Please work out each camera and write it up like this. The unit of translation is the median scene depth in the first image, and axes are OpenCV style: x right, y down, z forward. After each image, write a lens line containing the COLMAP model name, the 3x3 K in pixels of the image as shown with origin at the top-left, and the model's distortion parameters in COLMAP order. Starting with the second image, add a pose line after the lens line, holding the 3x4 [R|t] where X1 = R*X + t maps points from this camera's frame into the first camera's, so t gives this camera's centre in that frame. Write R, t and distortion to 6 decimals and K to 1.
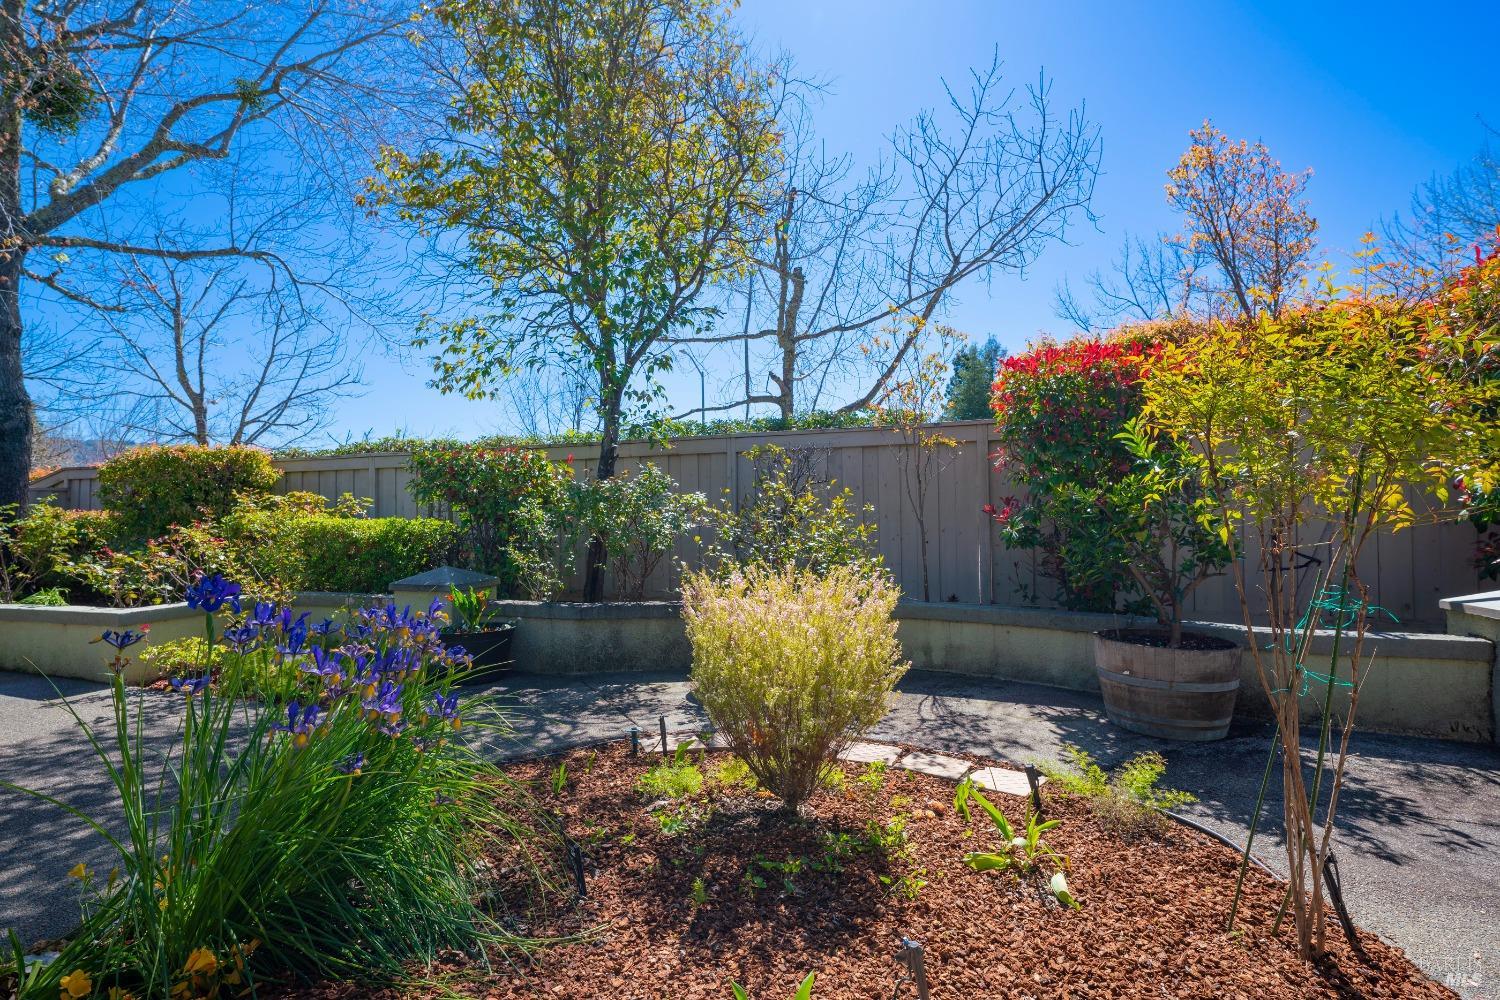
lens RADIAL K [[701.1, 0, 749.5], [0, 701.1, 508.2], [0, 0, 1]] dist [0.003473, 0.000549]
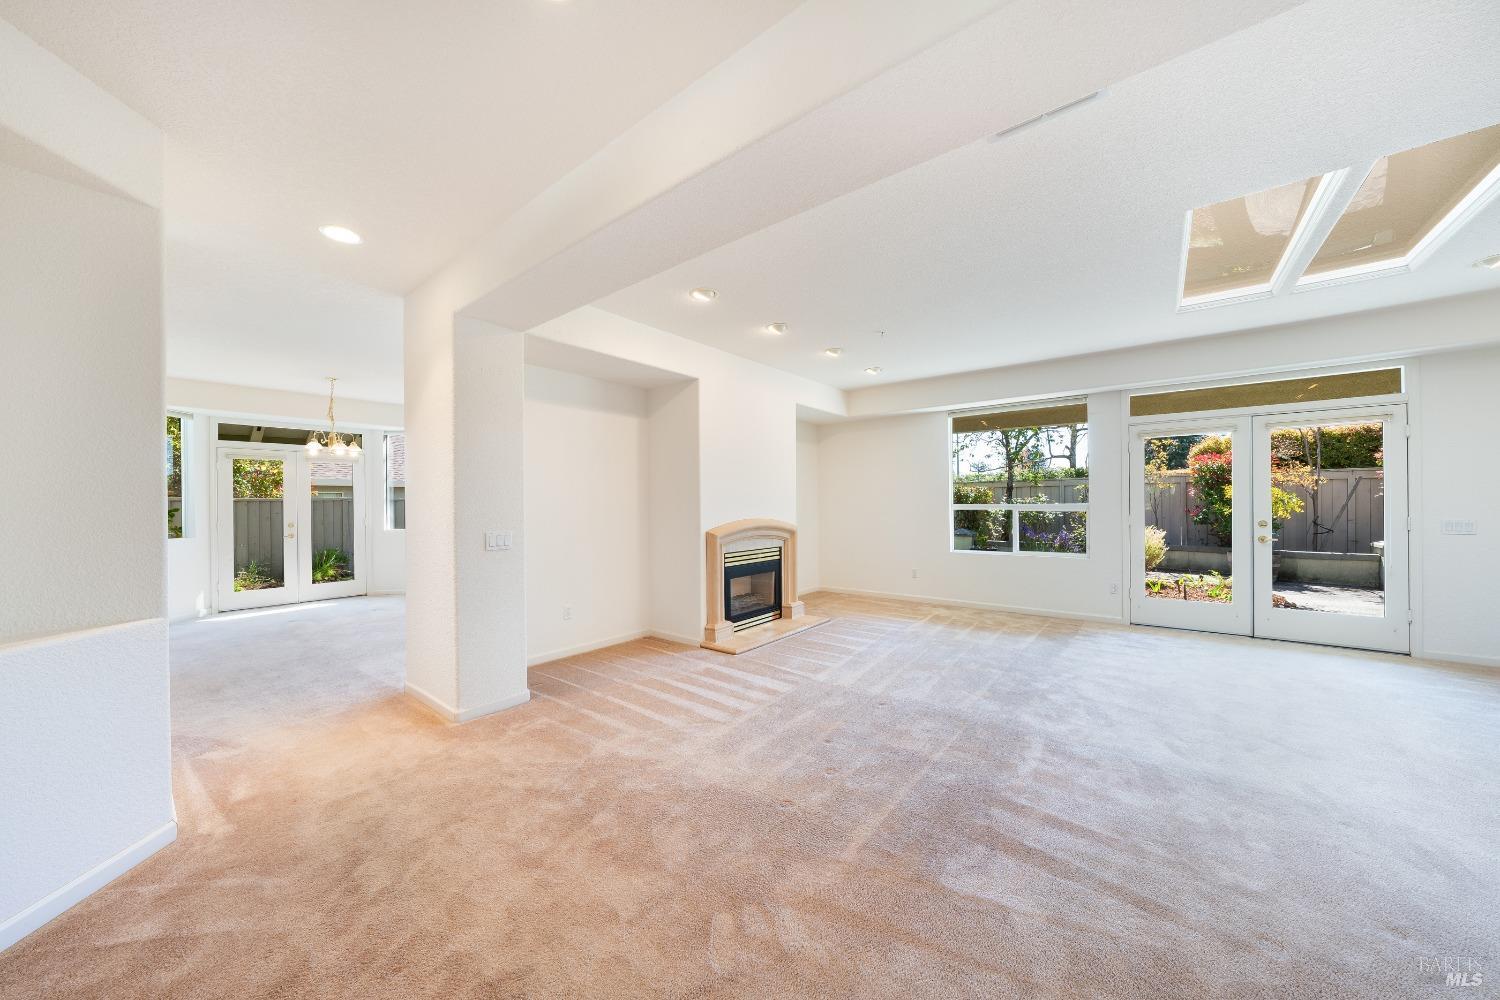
lens RADIAL K [[517.3, 0, 750.4], [0, 517.3, 505.8], [0, 0, 1]] dist [-0.019333, 0.001417]
pose [[0.935647, 0.002297, -0.352930, -0.480651], [0.003326, 0.999877, 0.015326, -0.046197], [0.352922, -0.015513, 0.935524, -1.279471]]
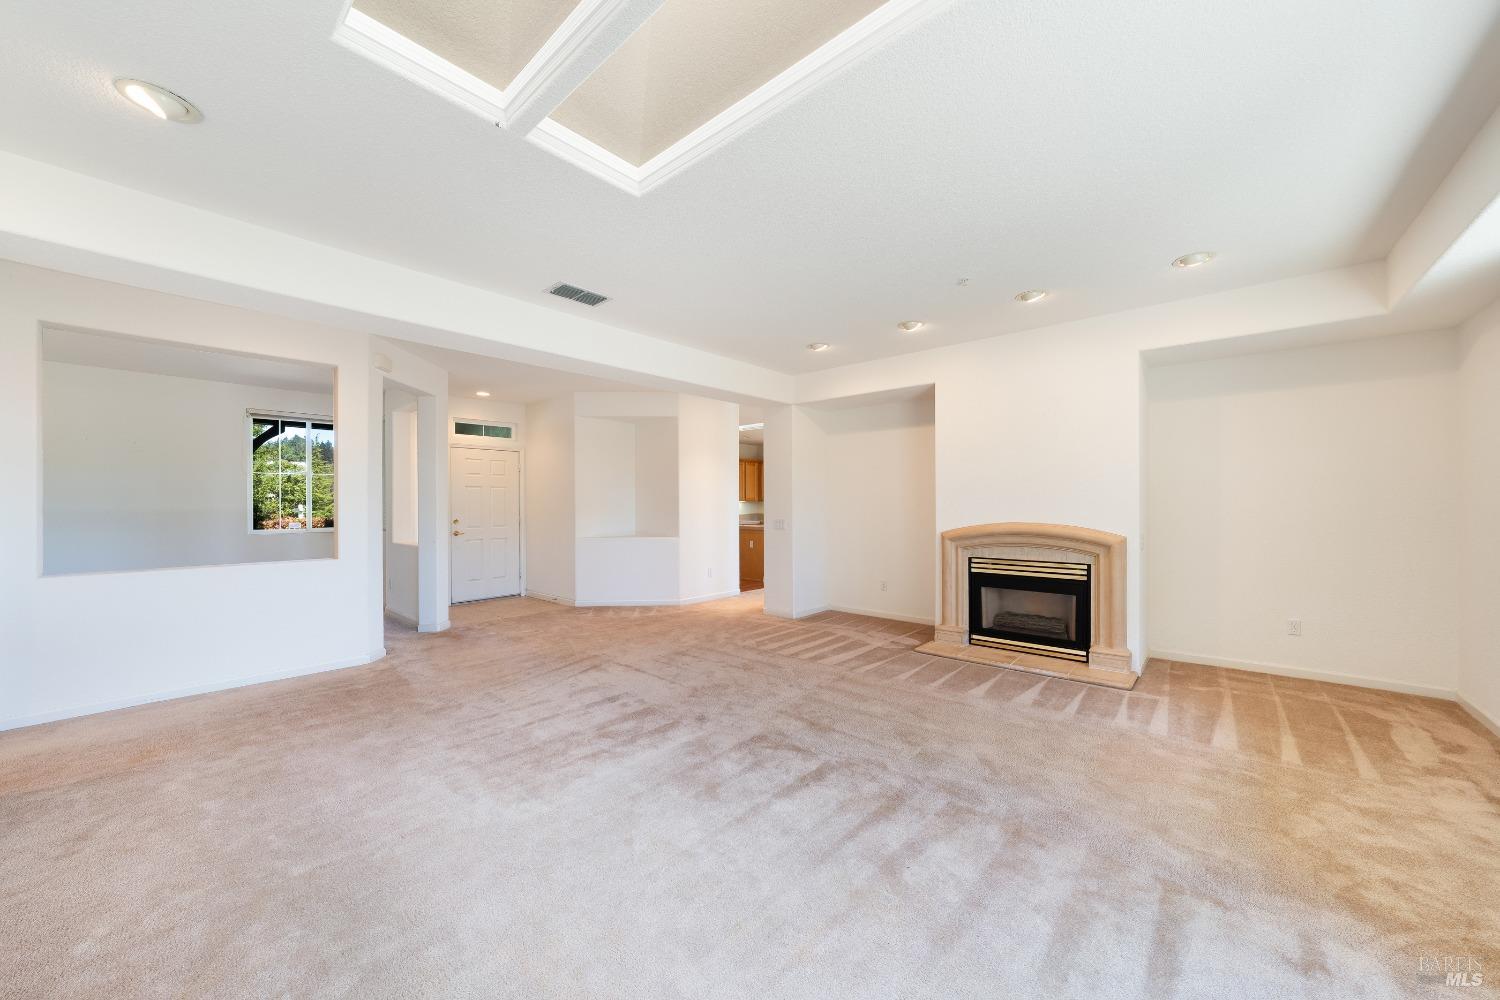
lens RADIAL K [[557.7, 0, 751.7], [0, 557.7, 499.2], [0, 0, 1]] dist [-0.016827, 0.003159]
pose [[-0.416358, 0.010056, -0.909145, 0.083168], [0.023279, 0.999729, 0.000397, -0.052865], [0.908903, -0.020998, -0.416480, -0.477370]]
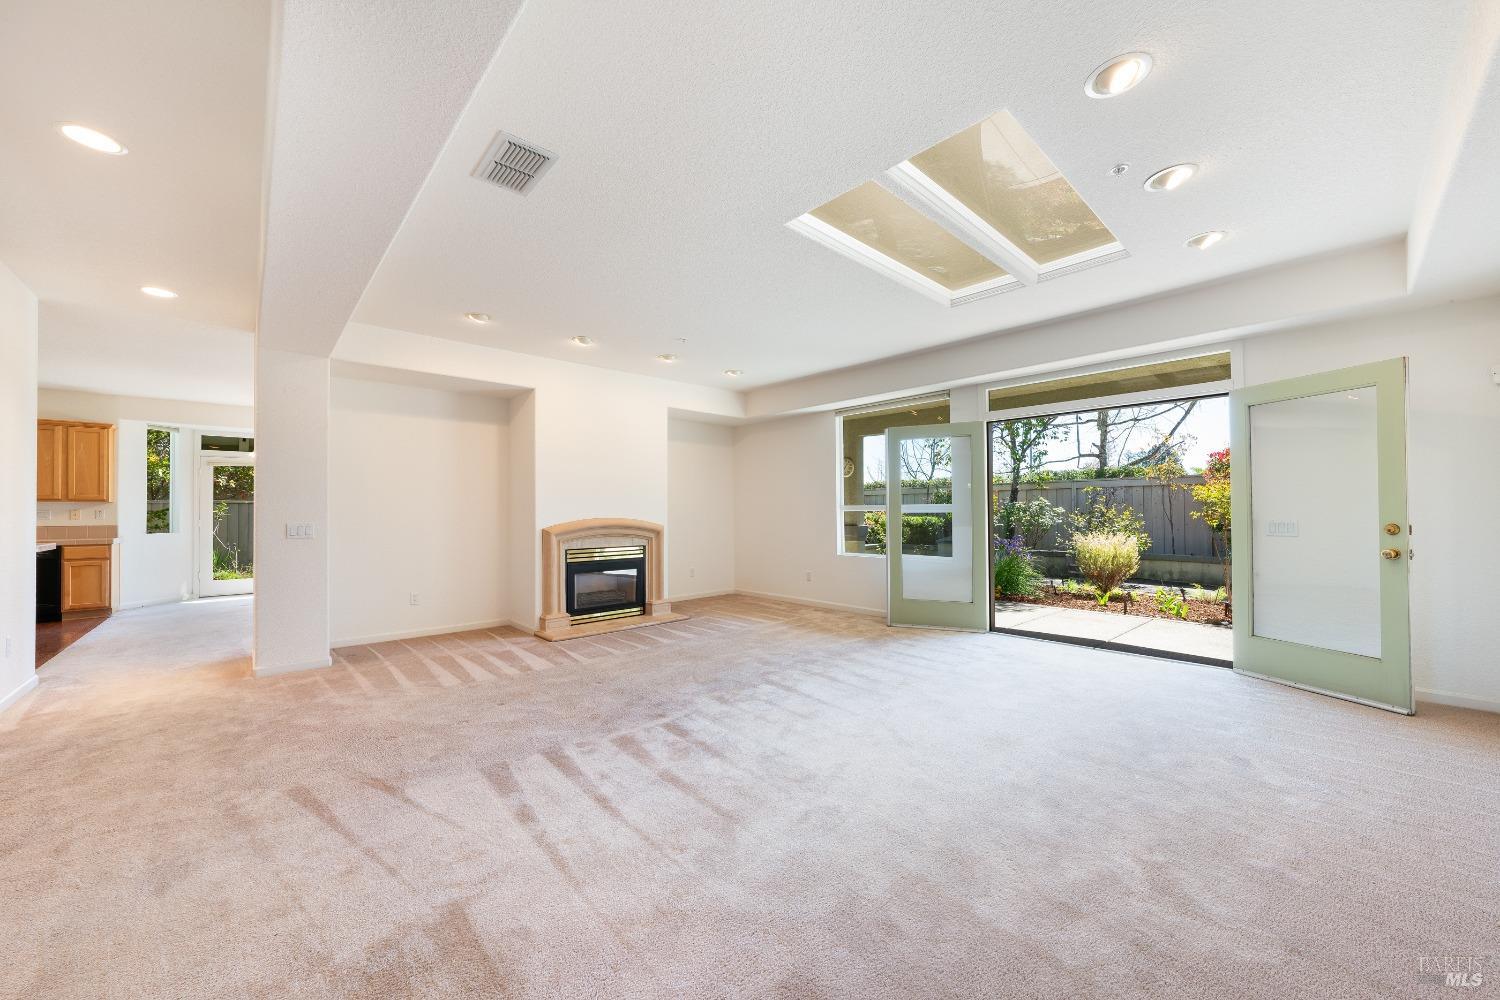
lens RADIAL K [[557.7, 0, 751.6], [0, 557.7, 505.8], [0, 0, 1]] dist [-0.016827, 0.003159]
pose [[0.873549, -0.001127, -0.486735, -0.072333], [0.002209, 0.999996, 0.001650, -0.033725], [0.486732, -0.002516, 0.873548, -1.201787]]
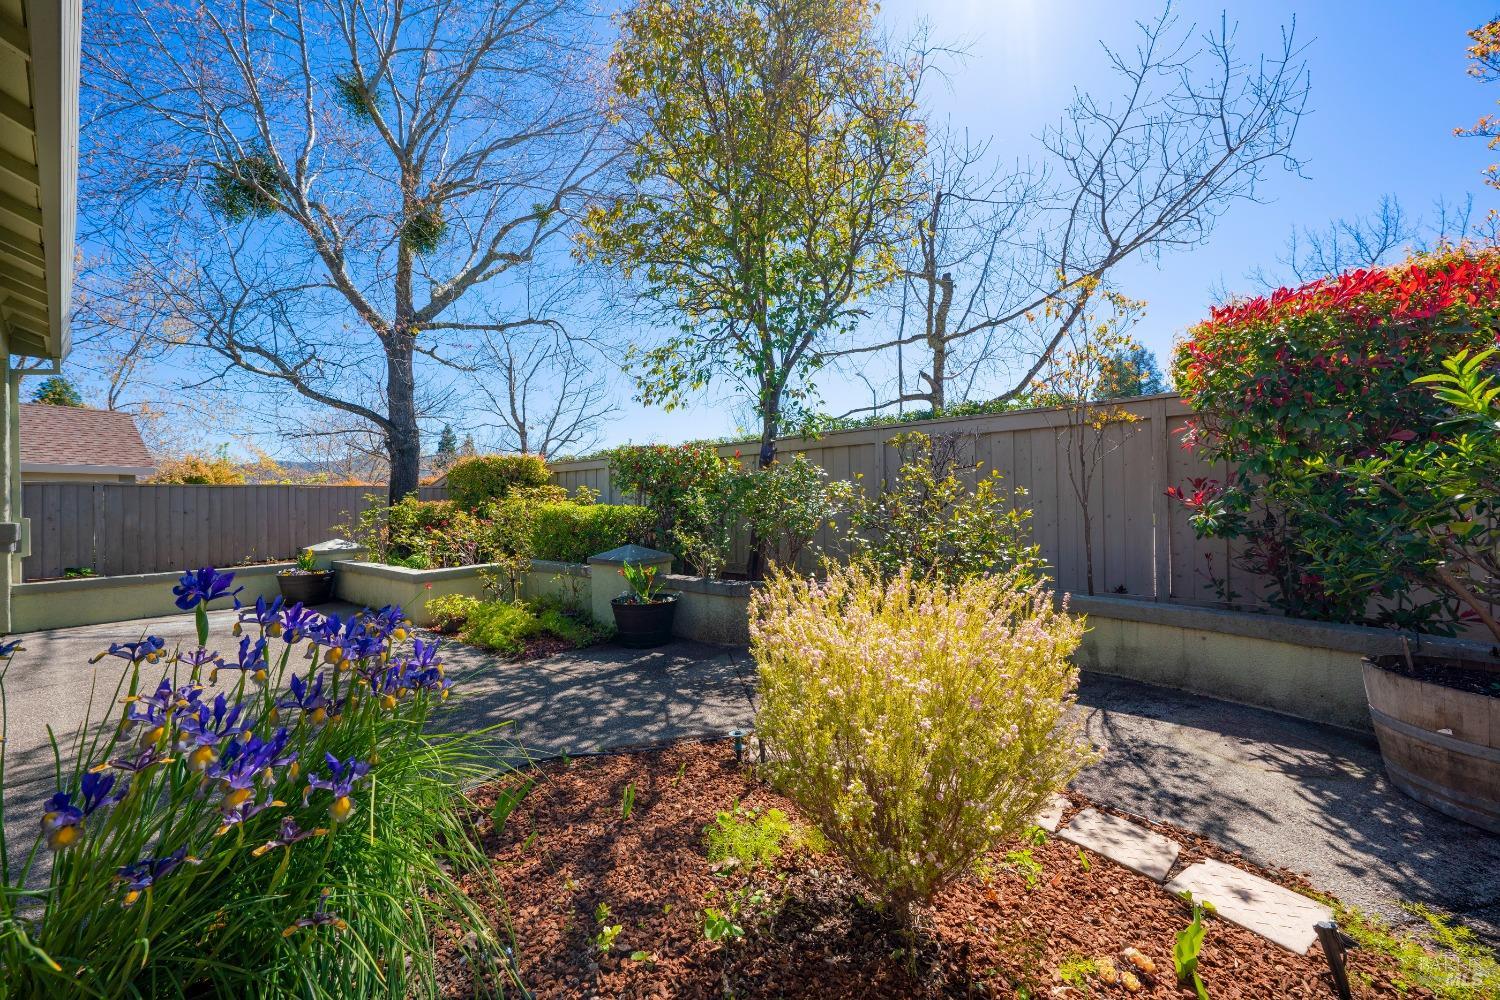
lens RADIAL K [[517.3, 0, 746.1], [0, 517.3, 503.2], [0, 0, 1]] dist [-0.019333, 0.001417]
pose [[0.949498, -0.003488, -0.313754, 0.033098], [0.007076, 0.999922, 0.010299, 0.003933], [0.313693, -0.011999, 0.949449, 0.207468]]
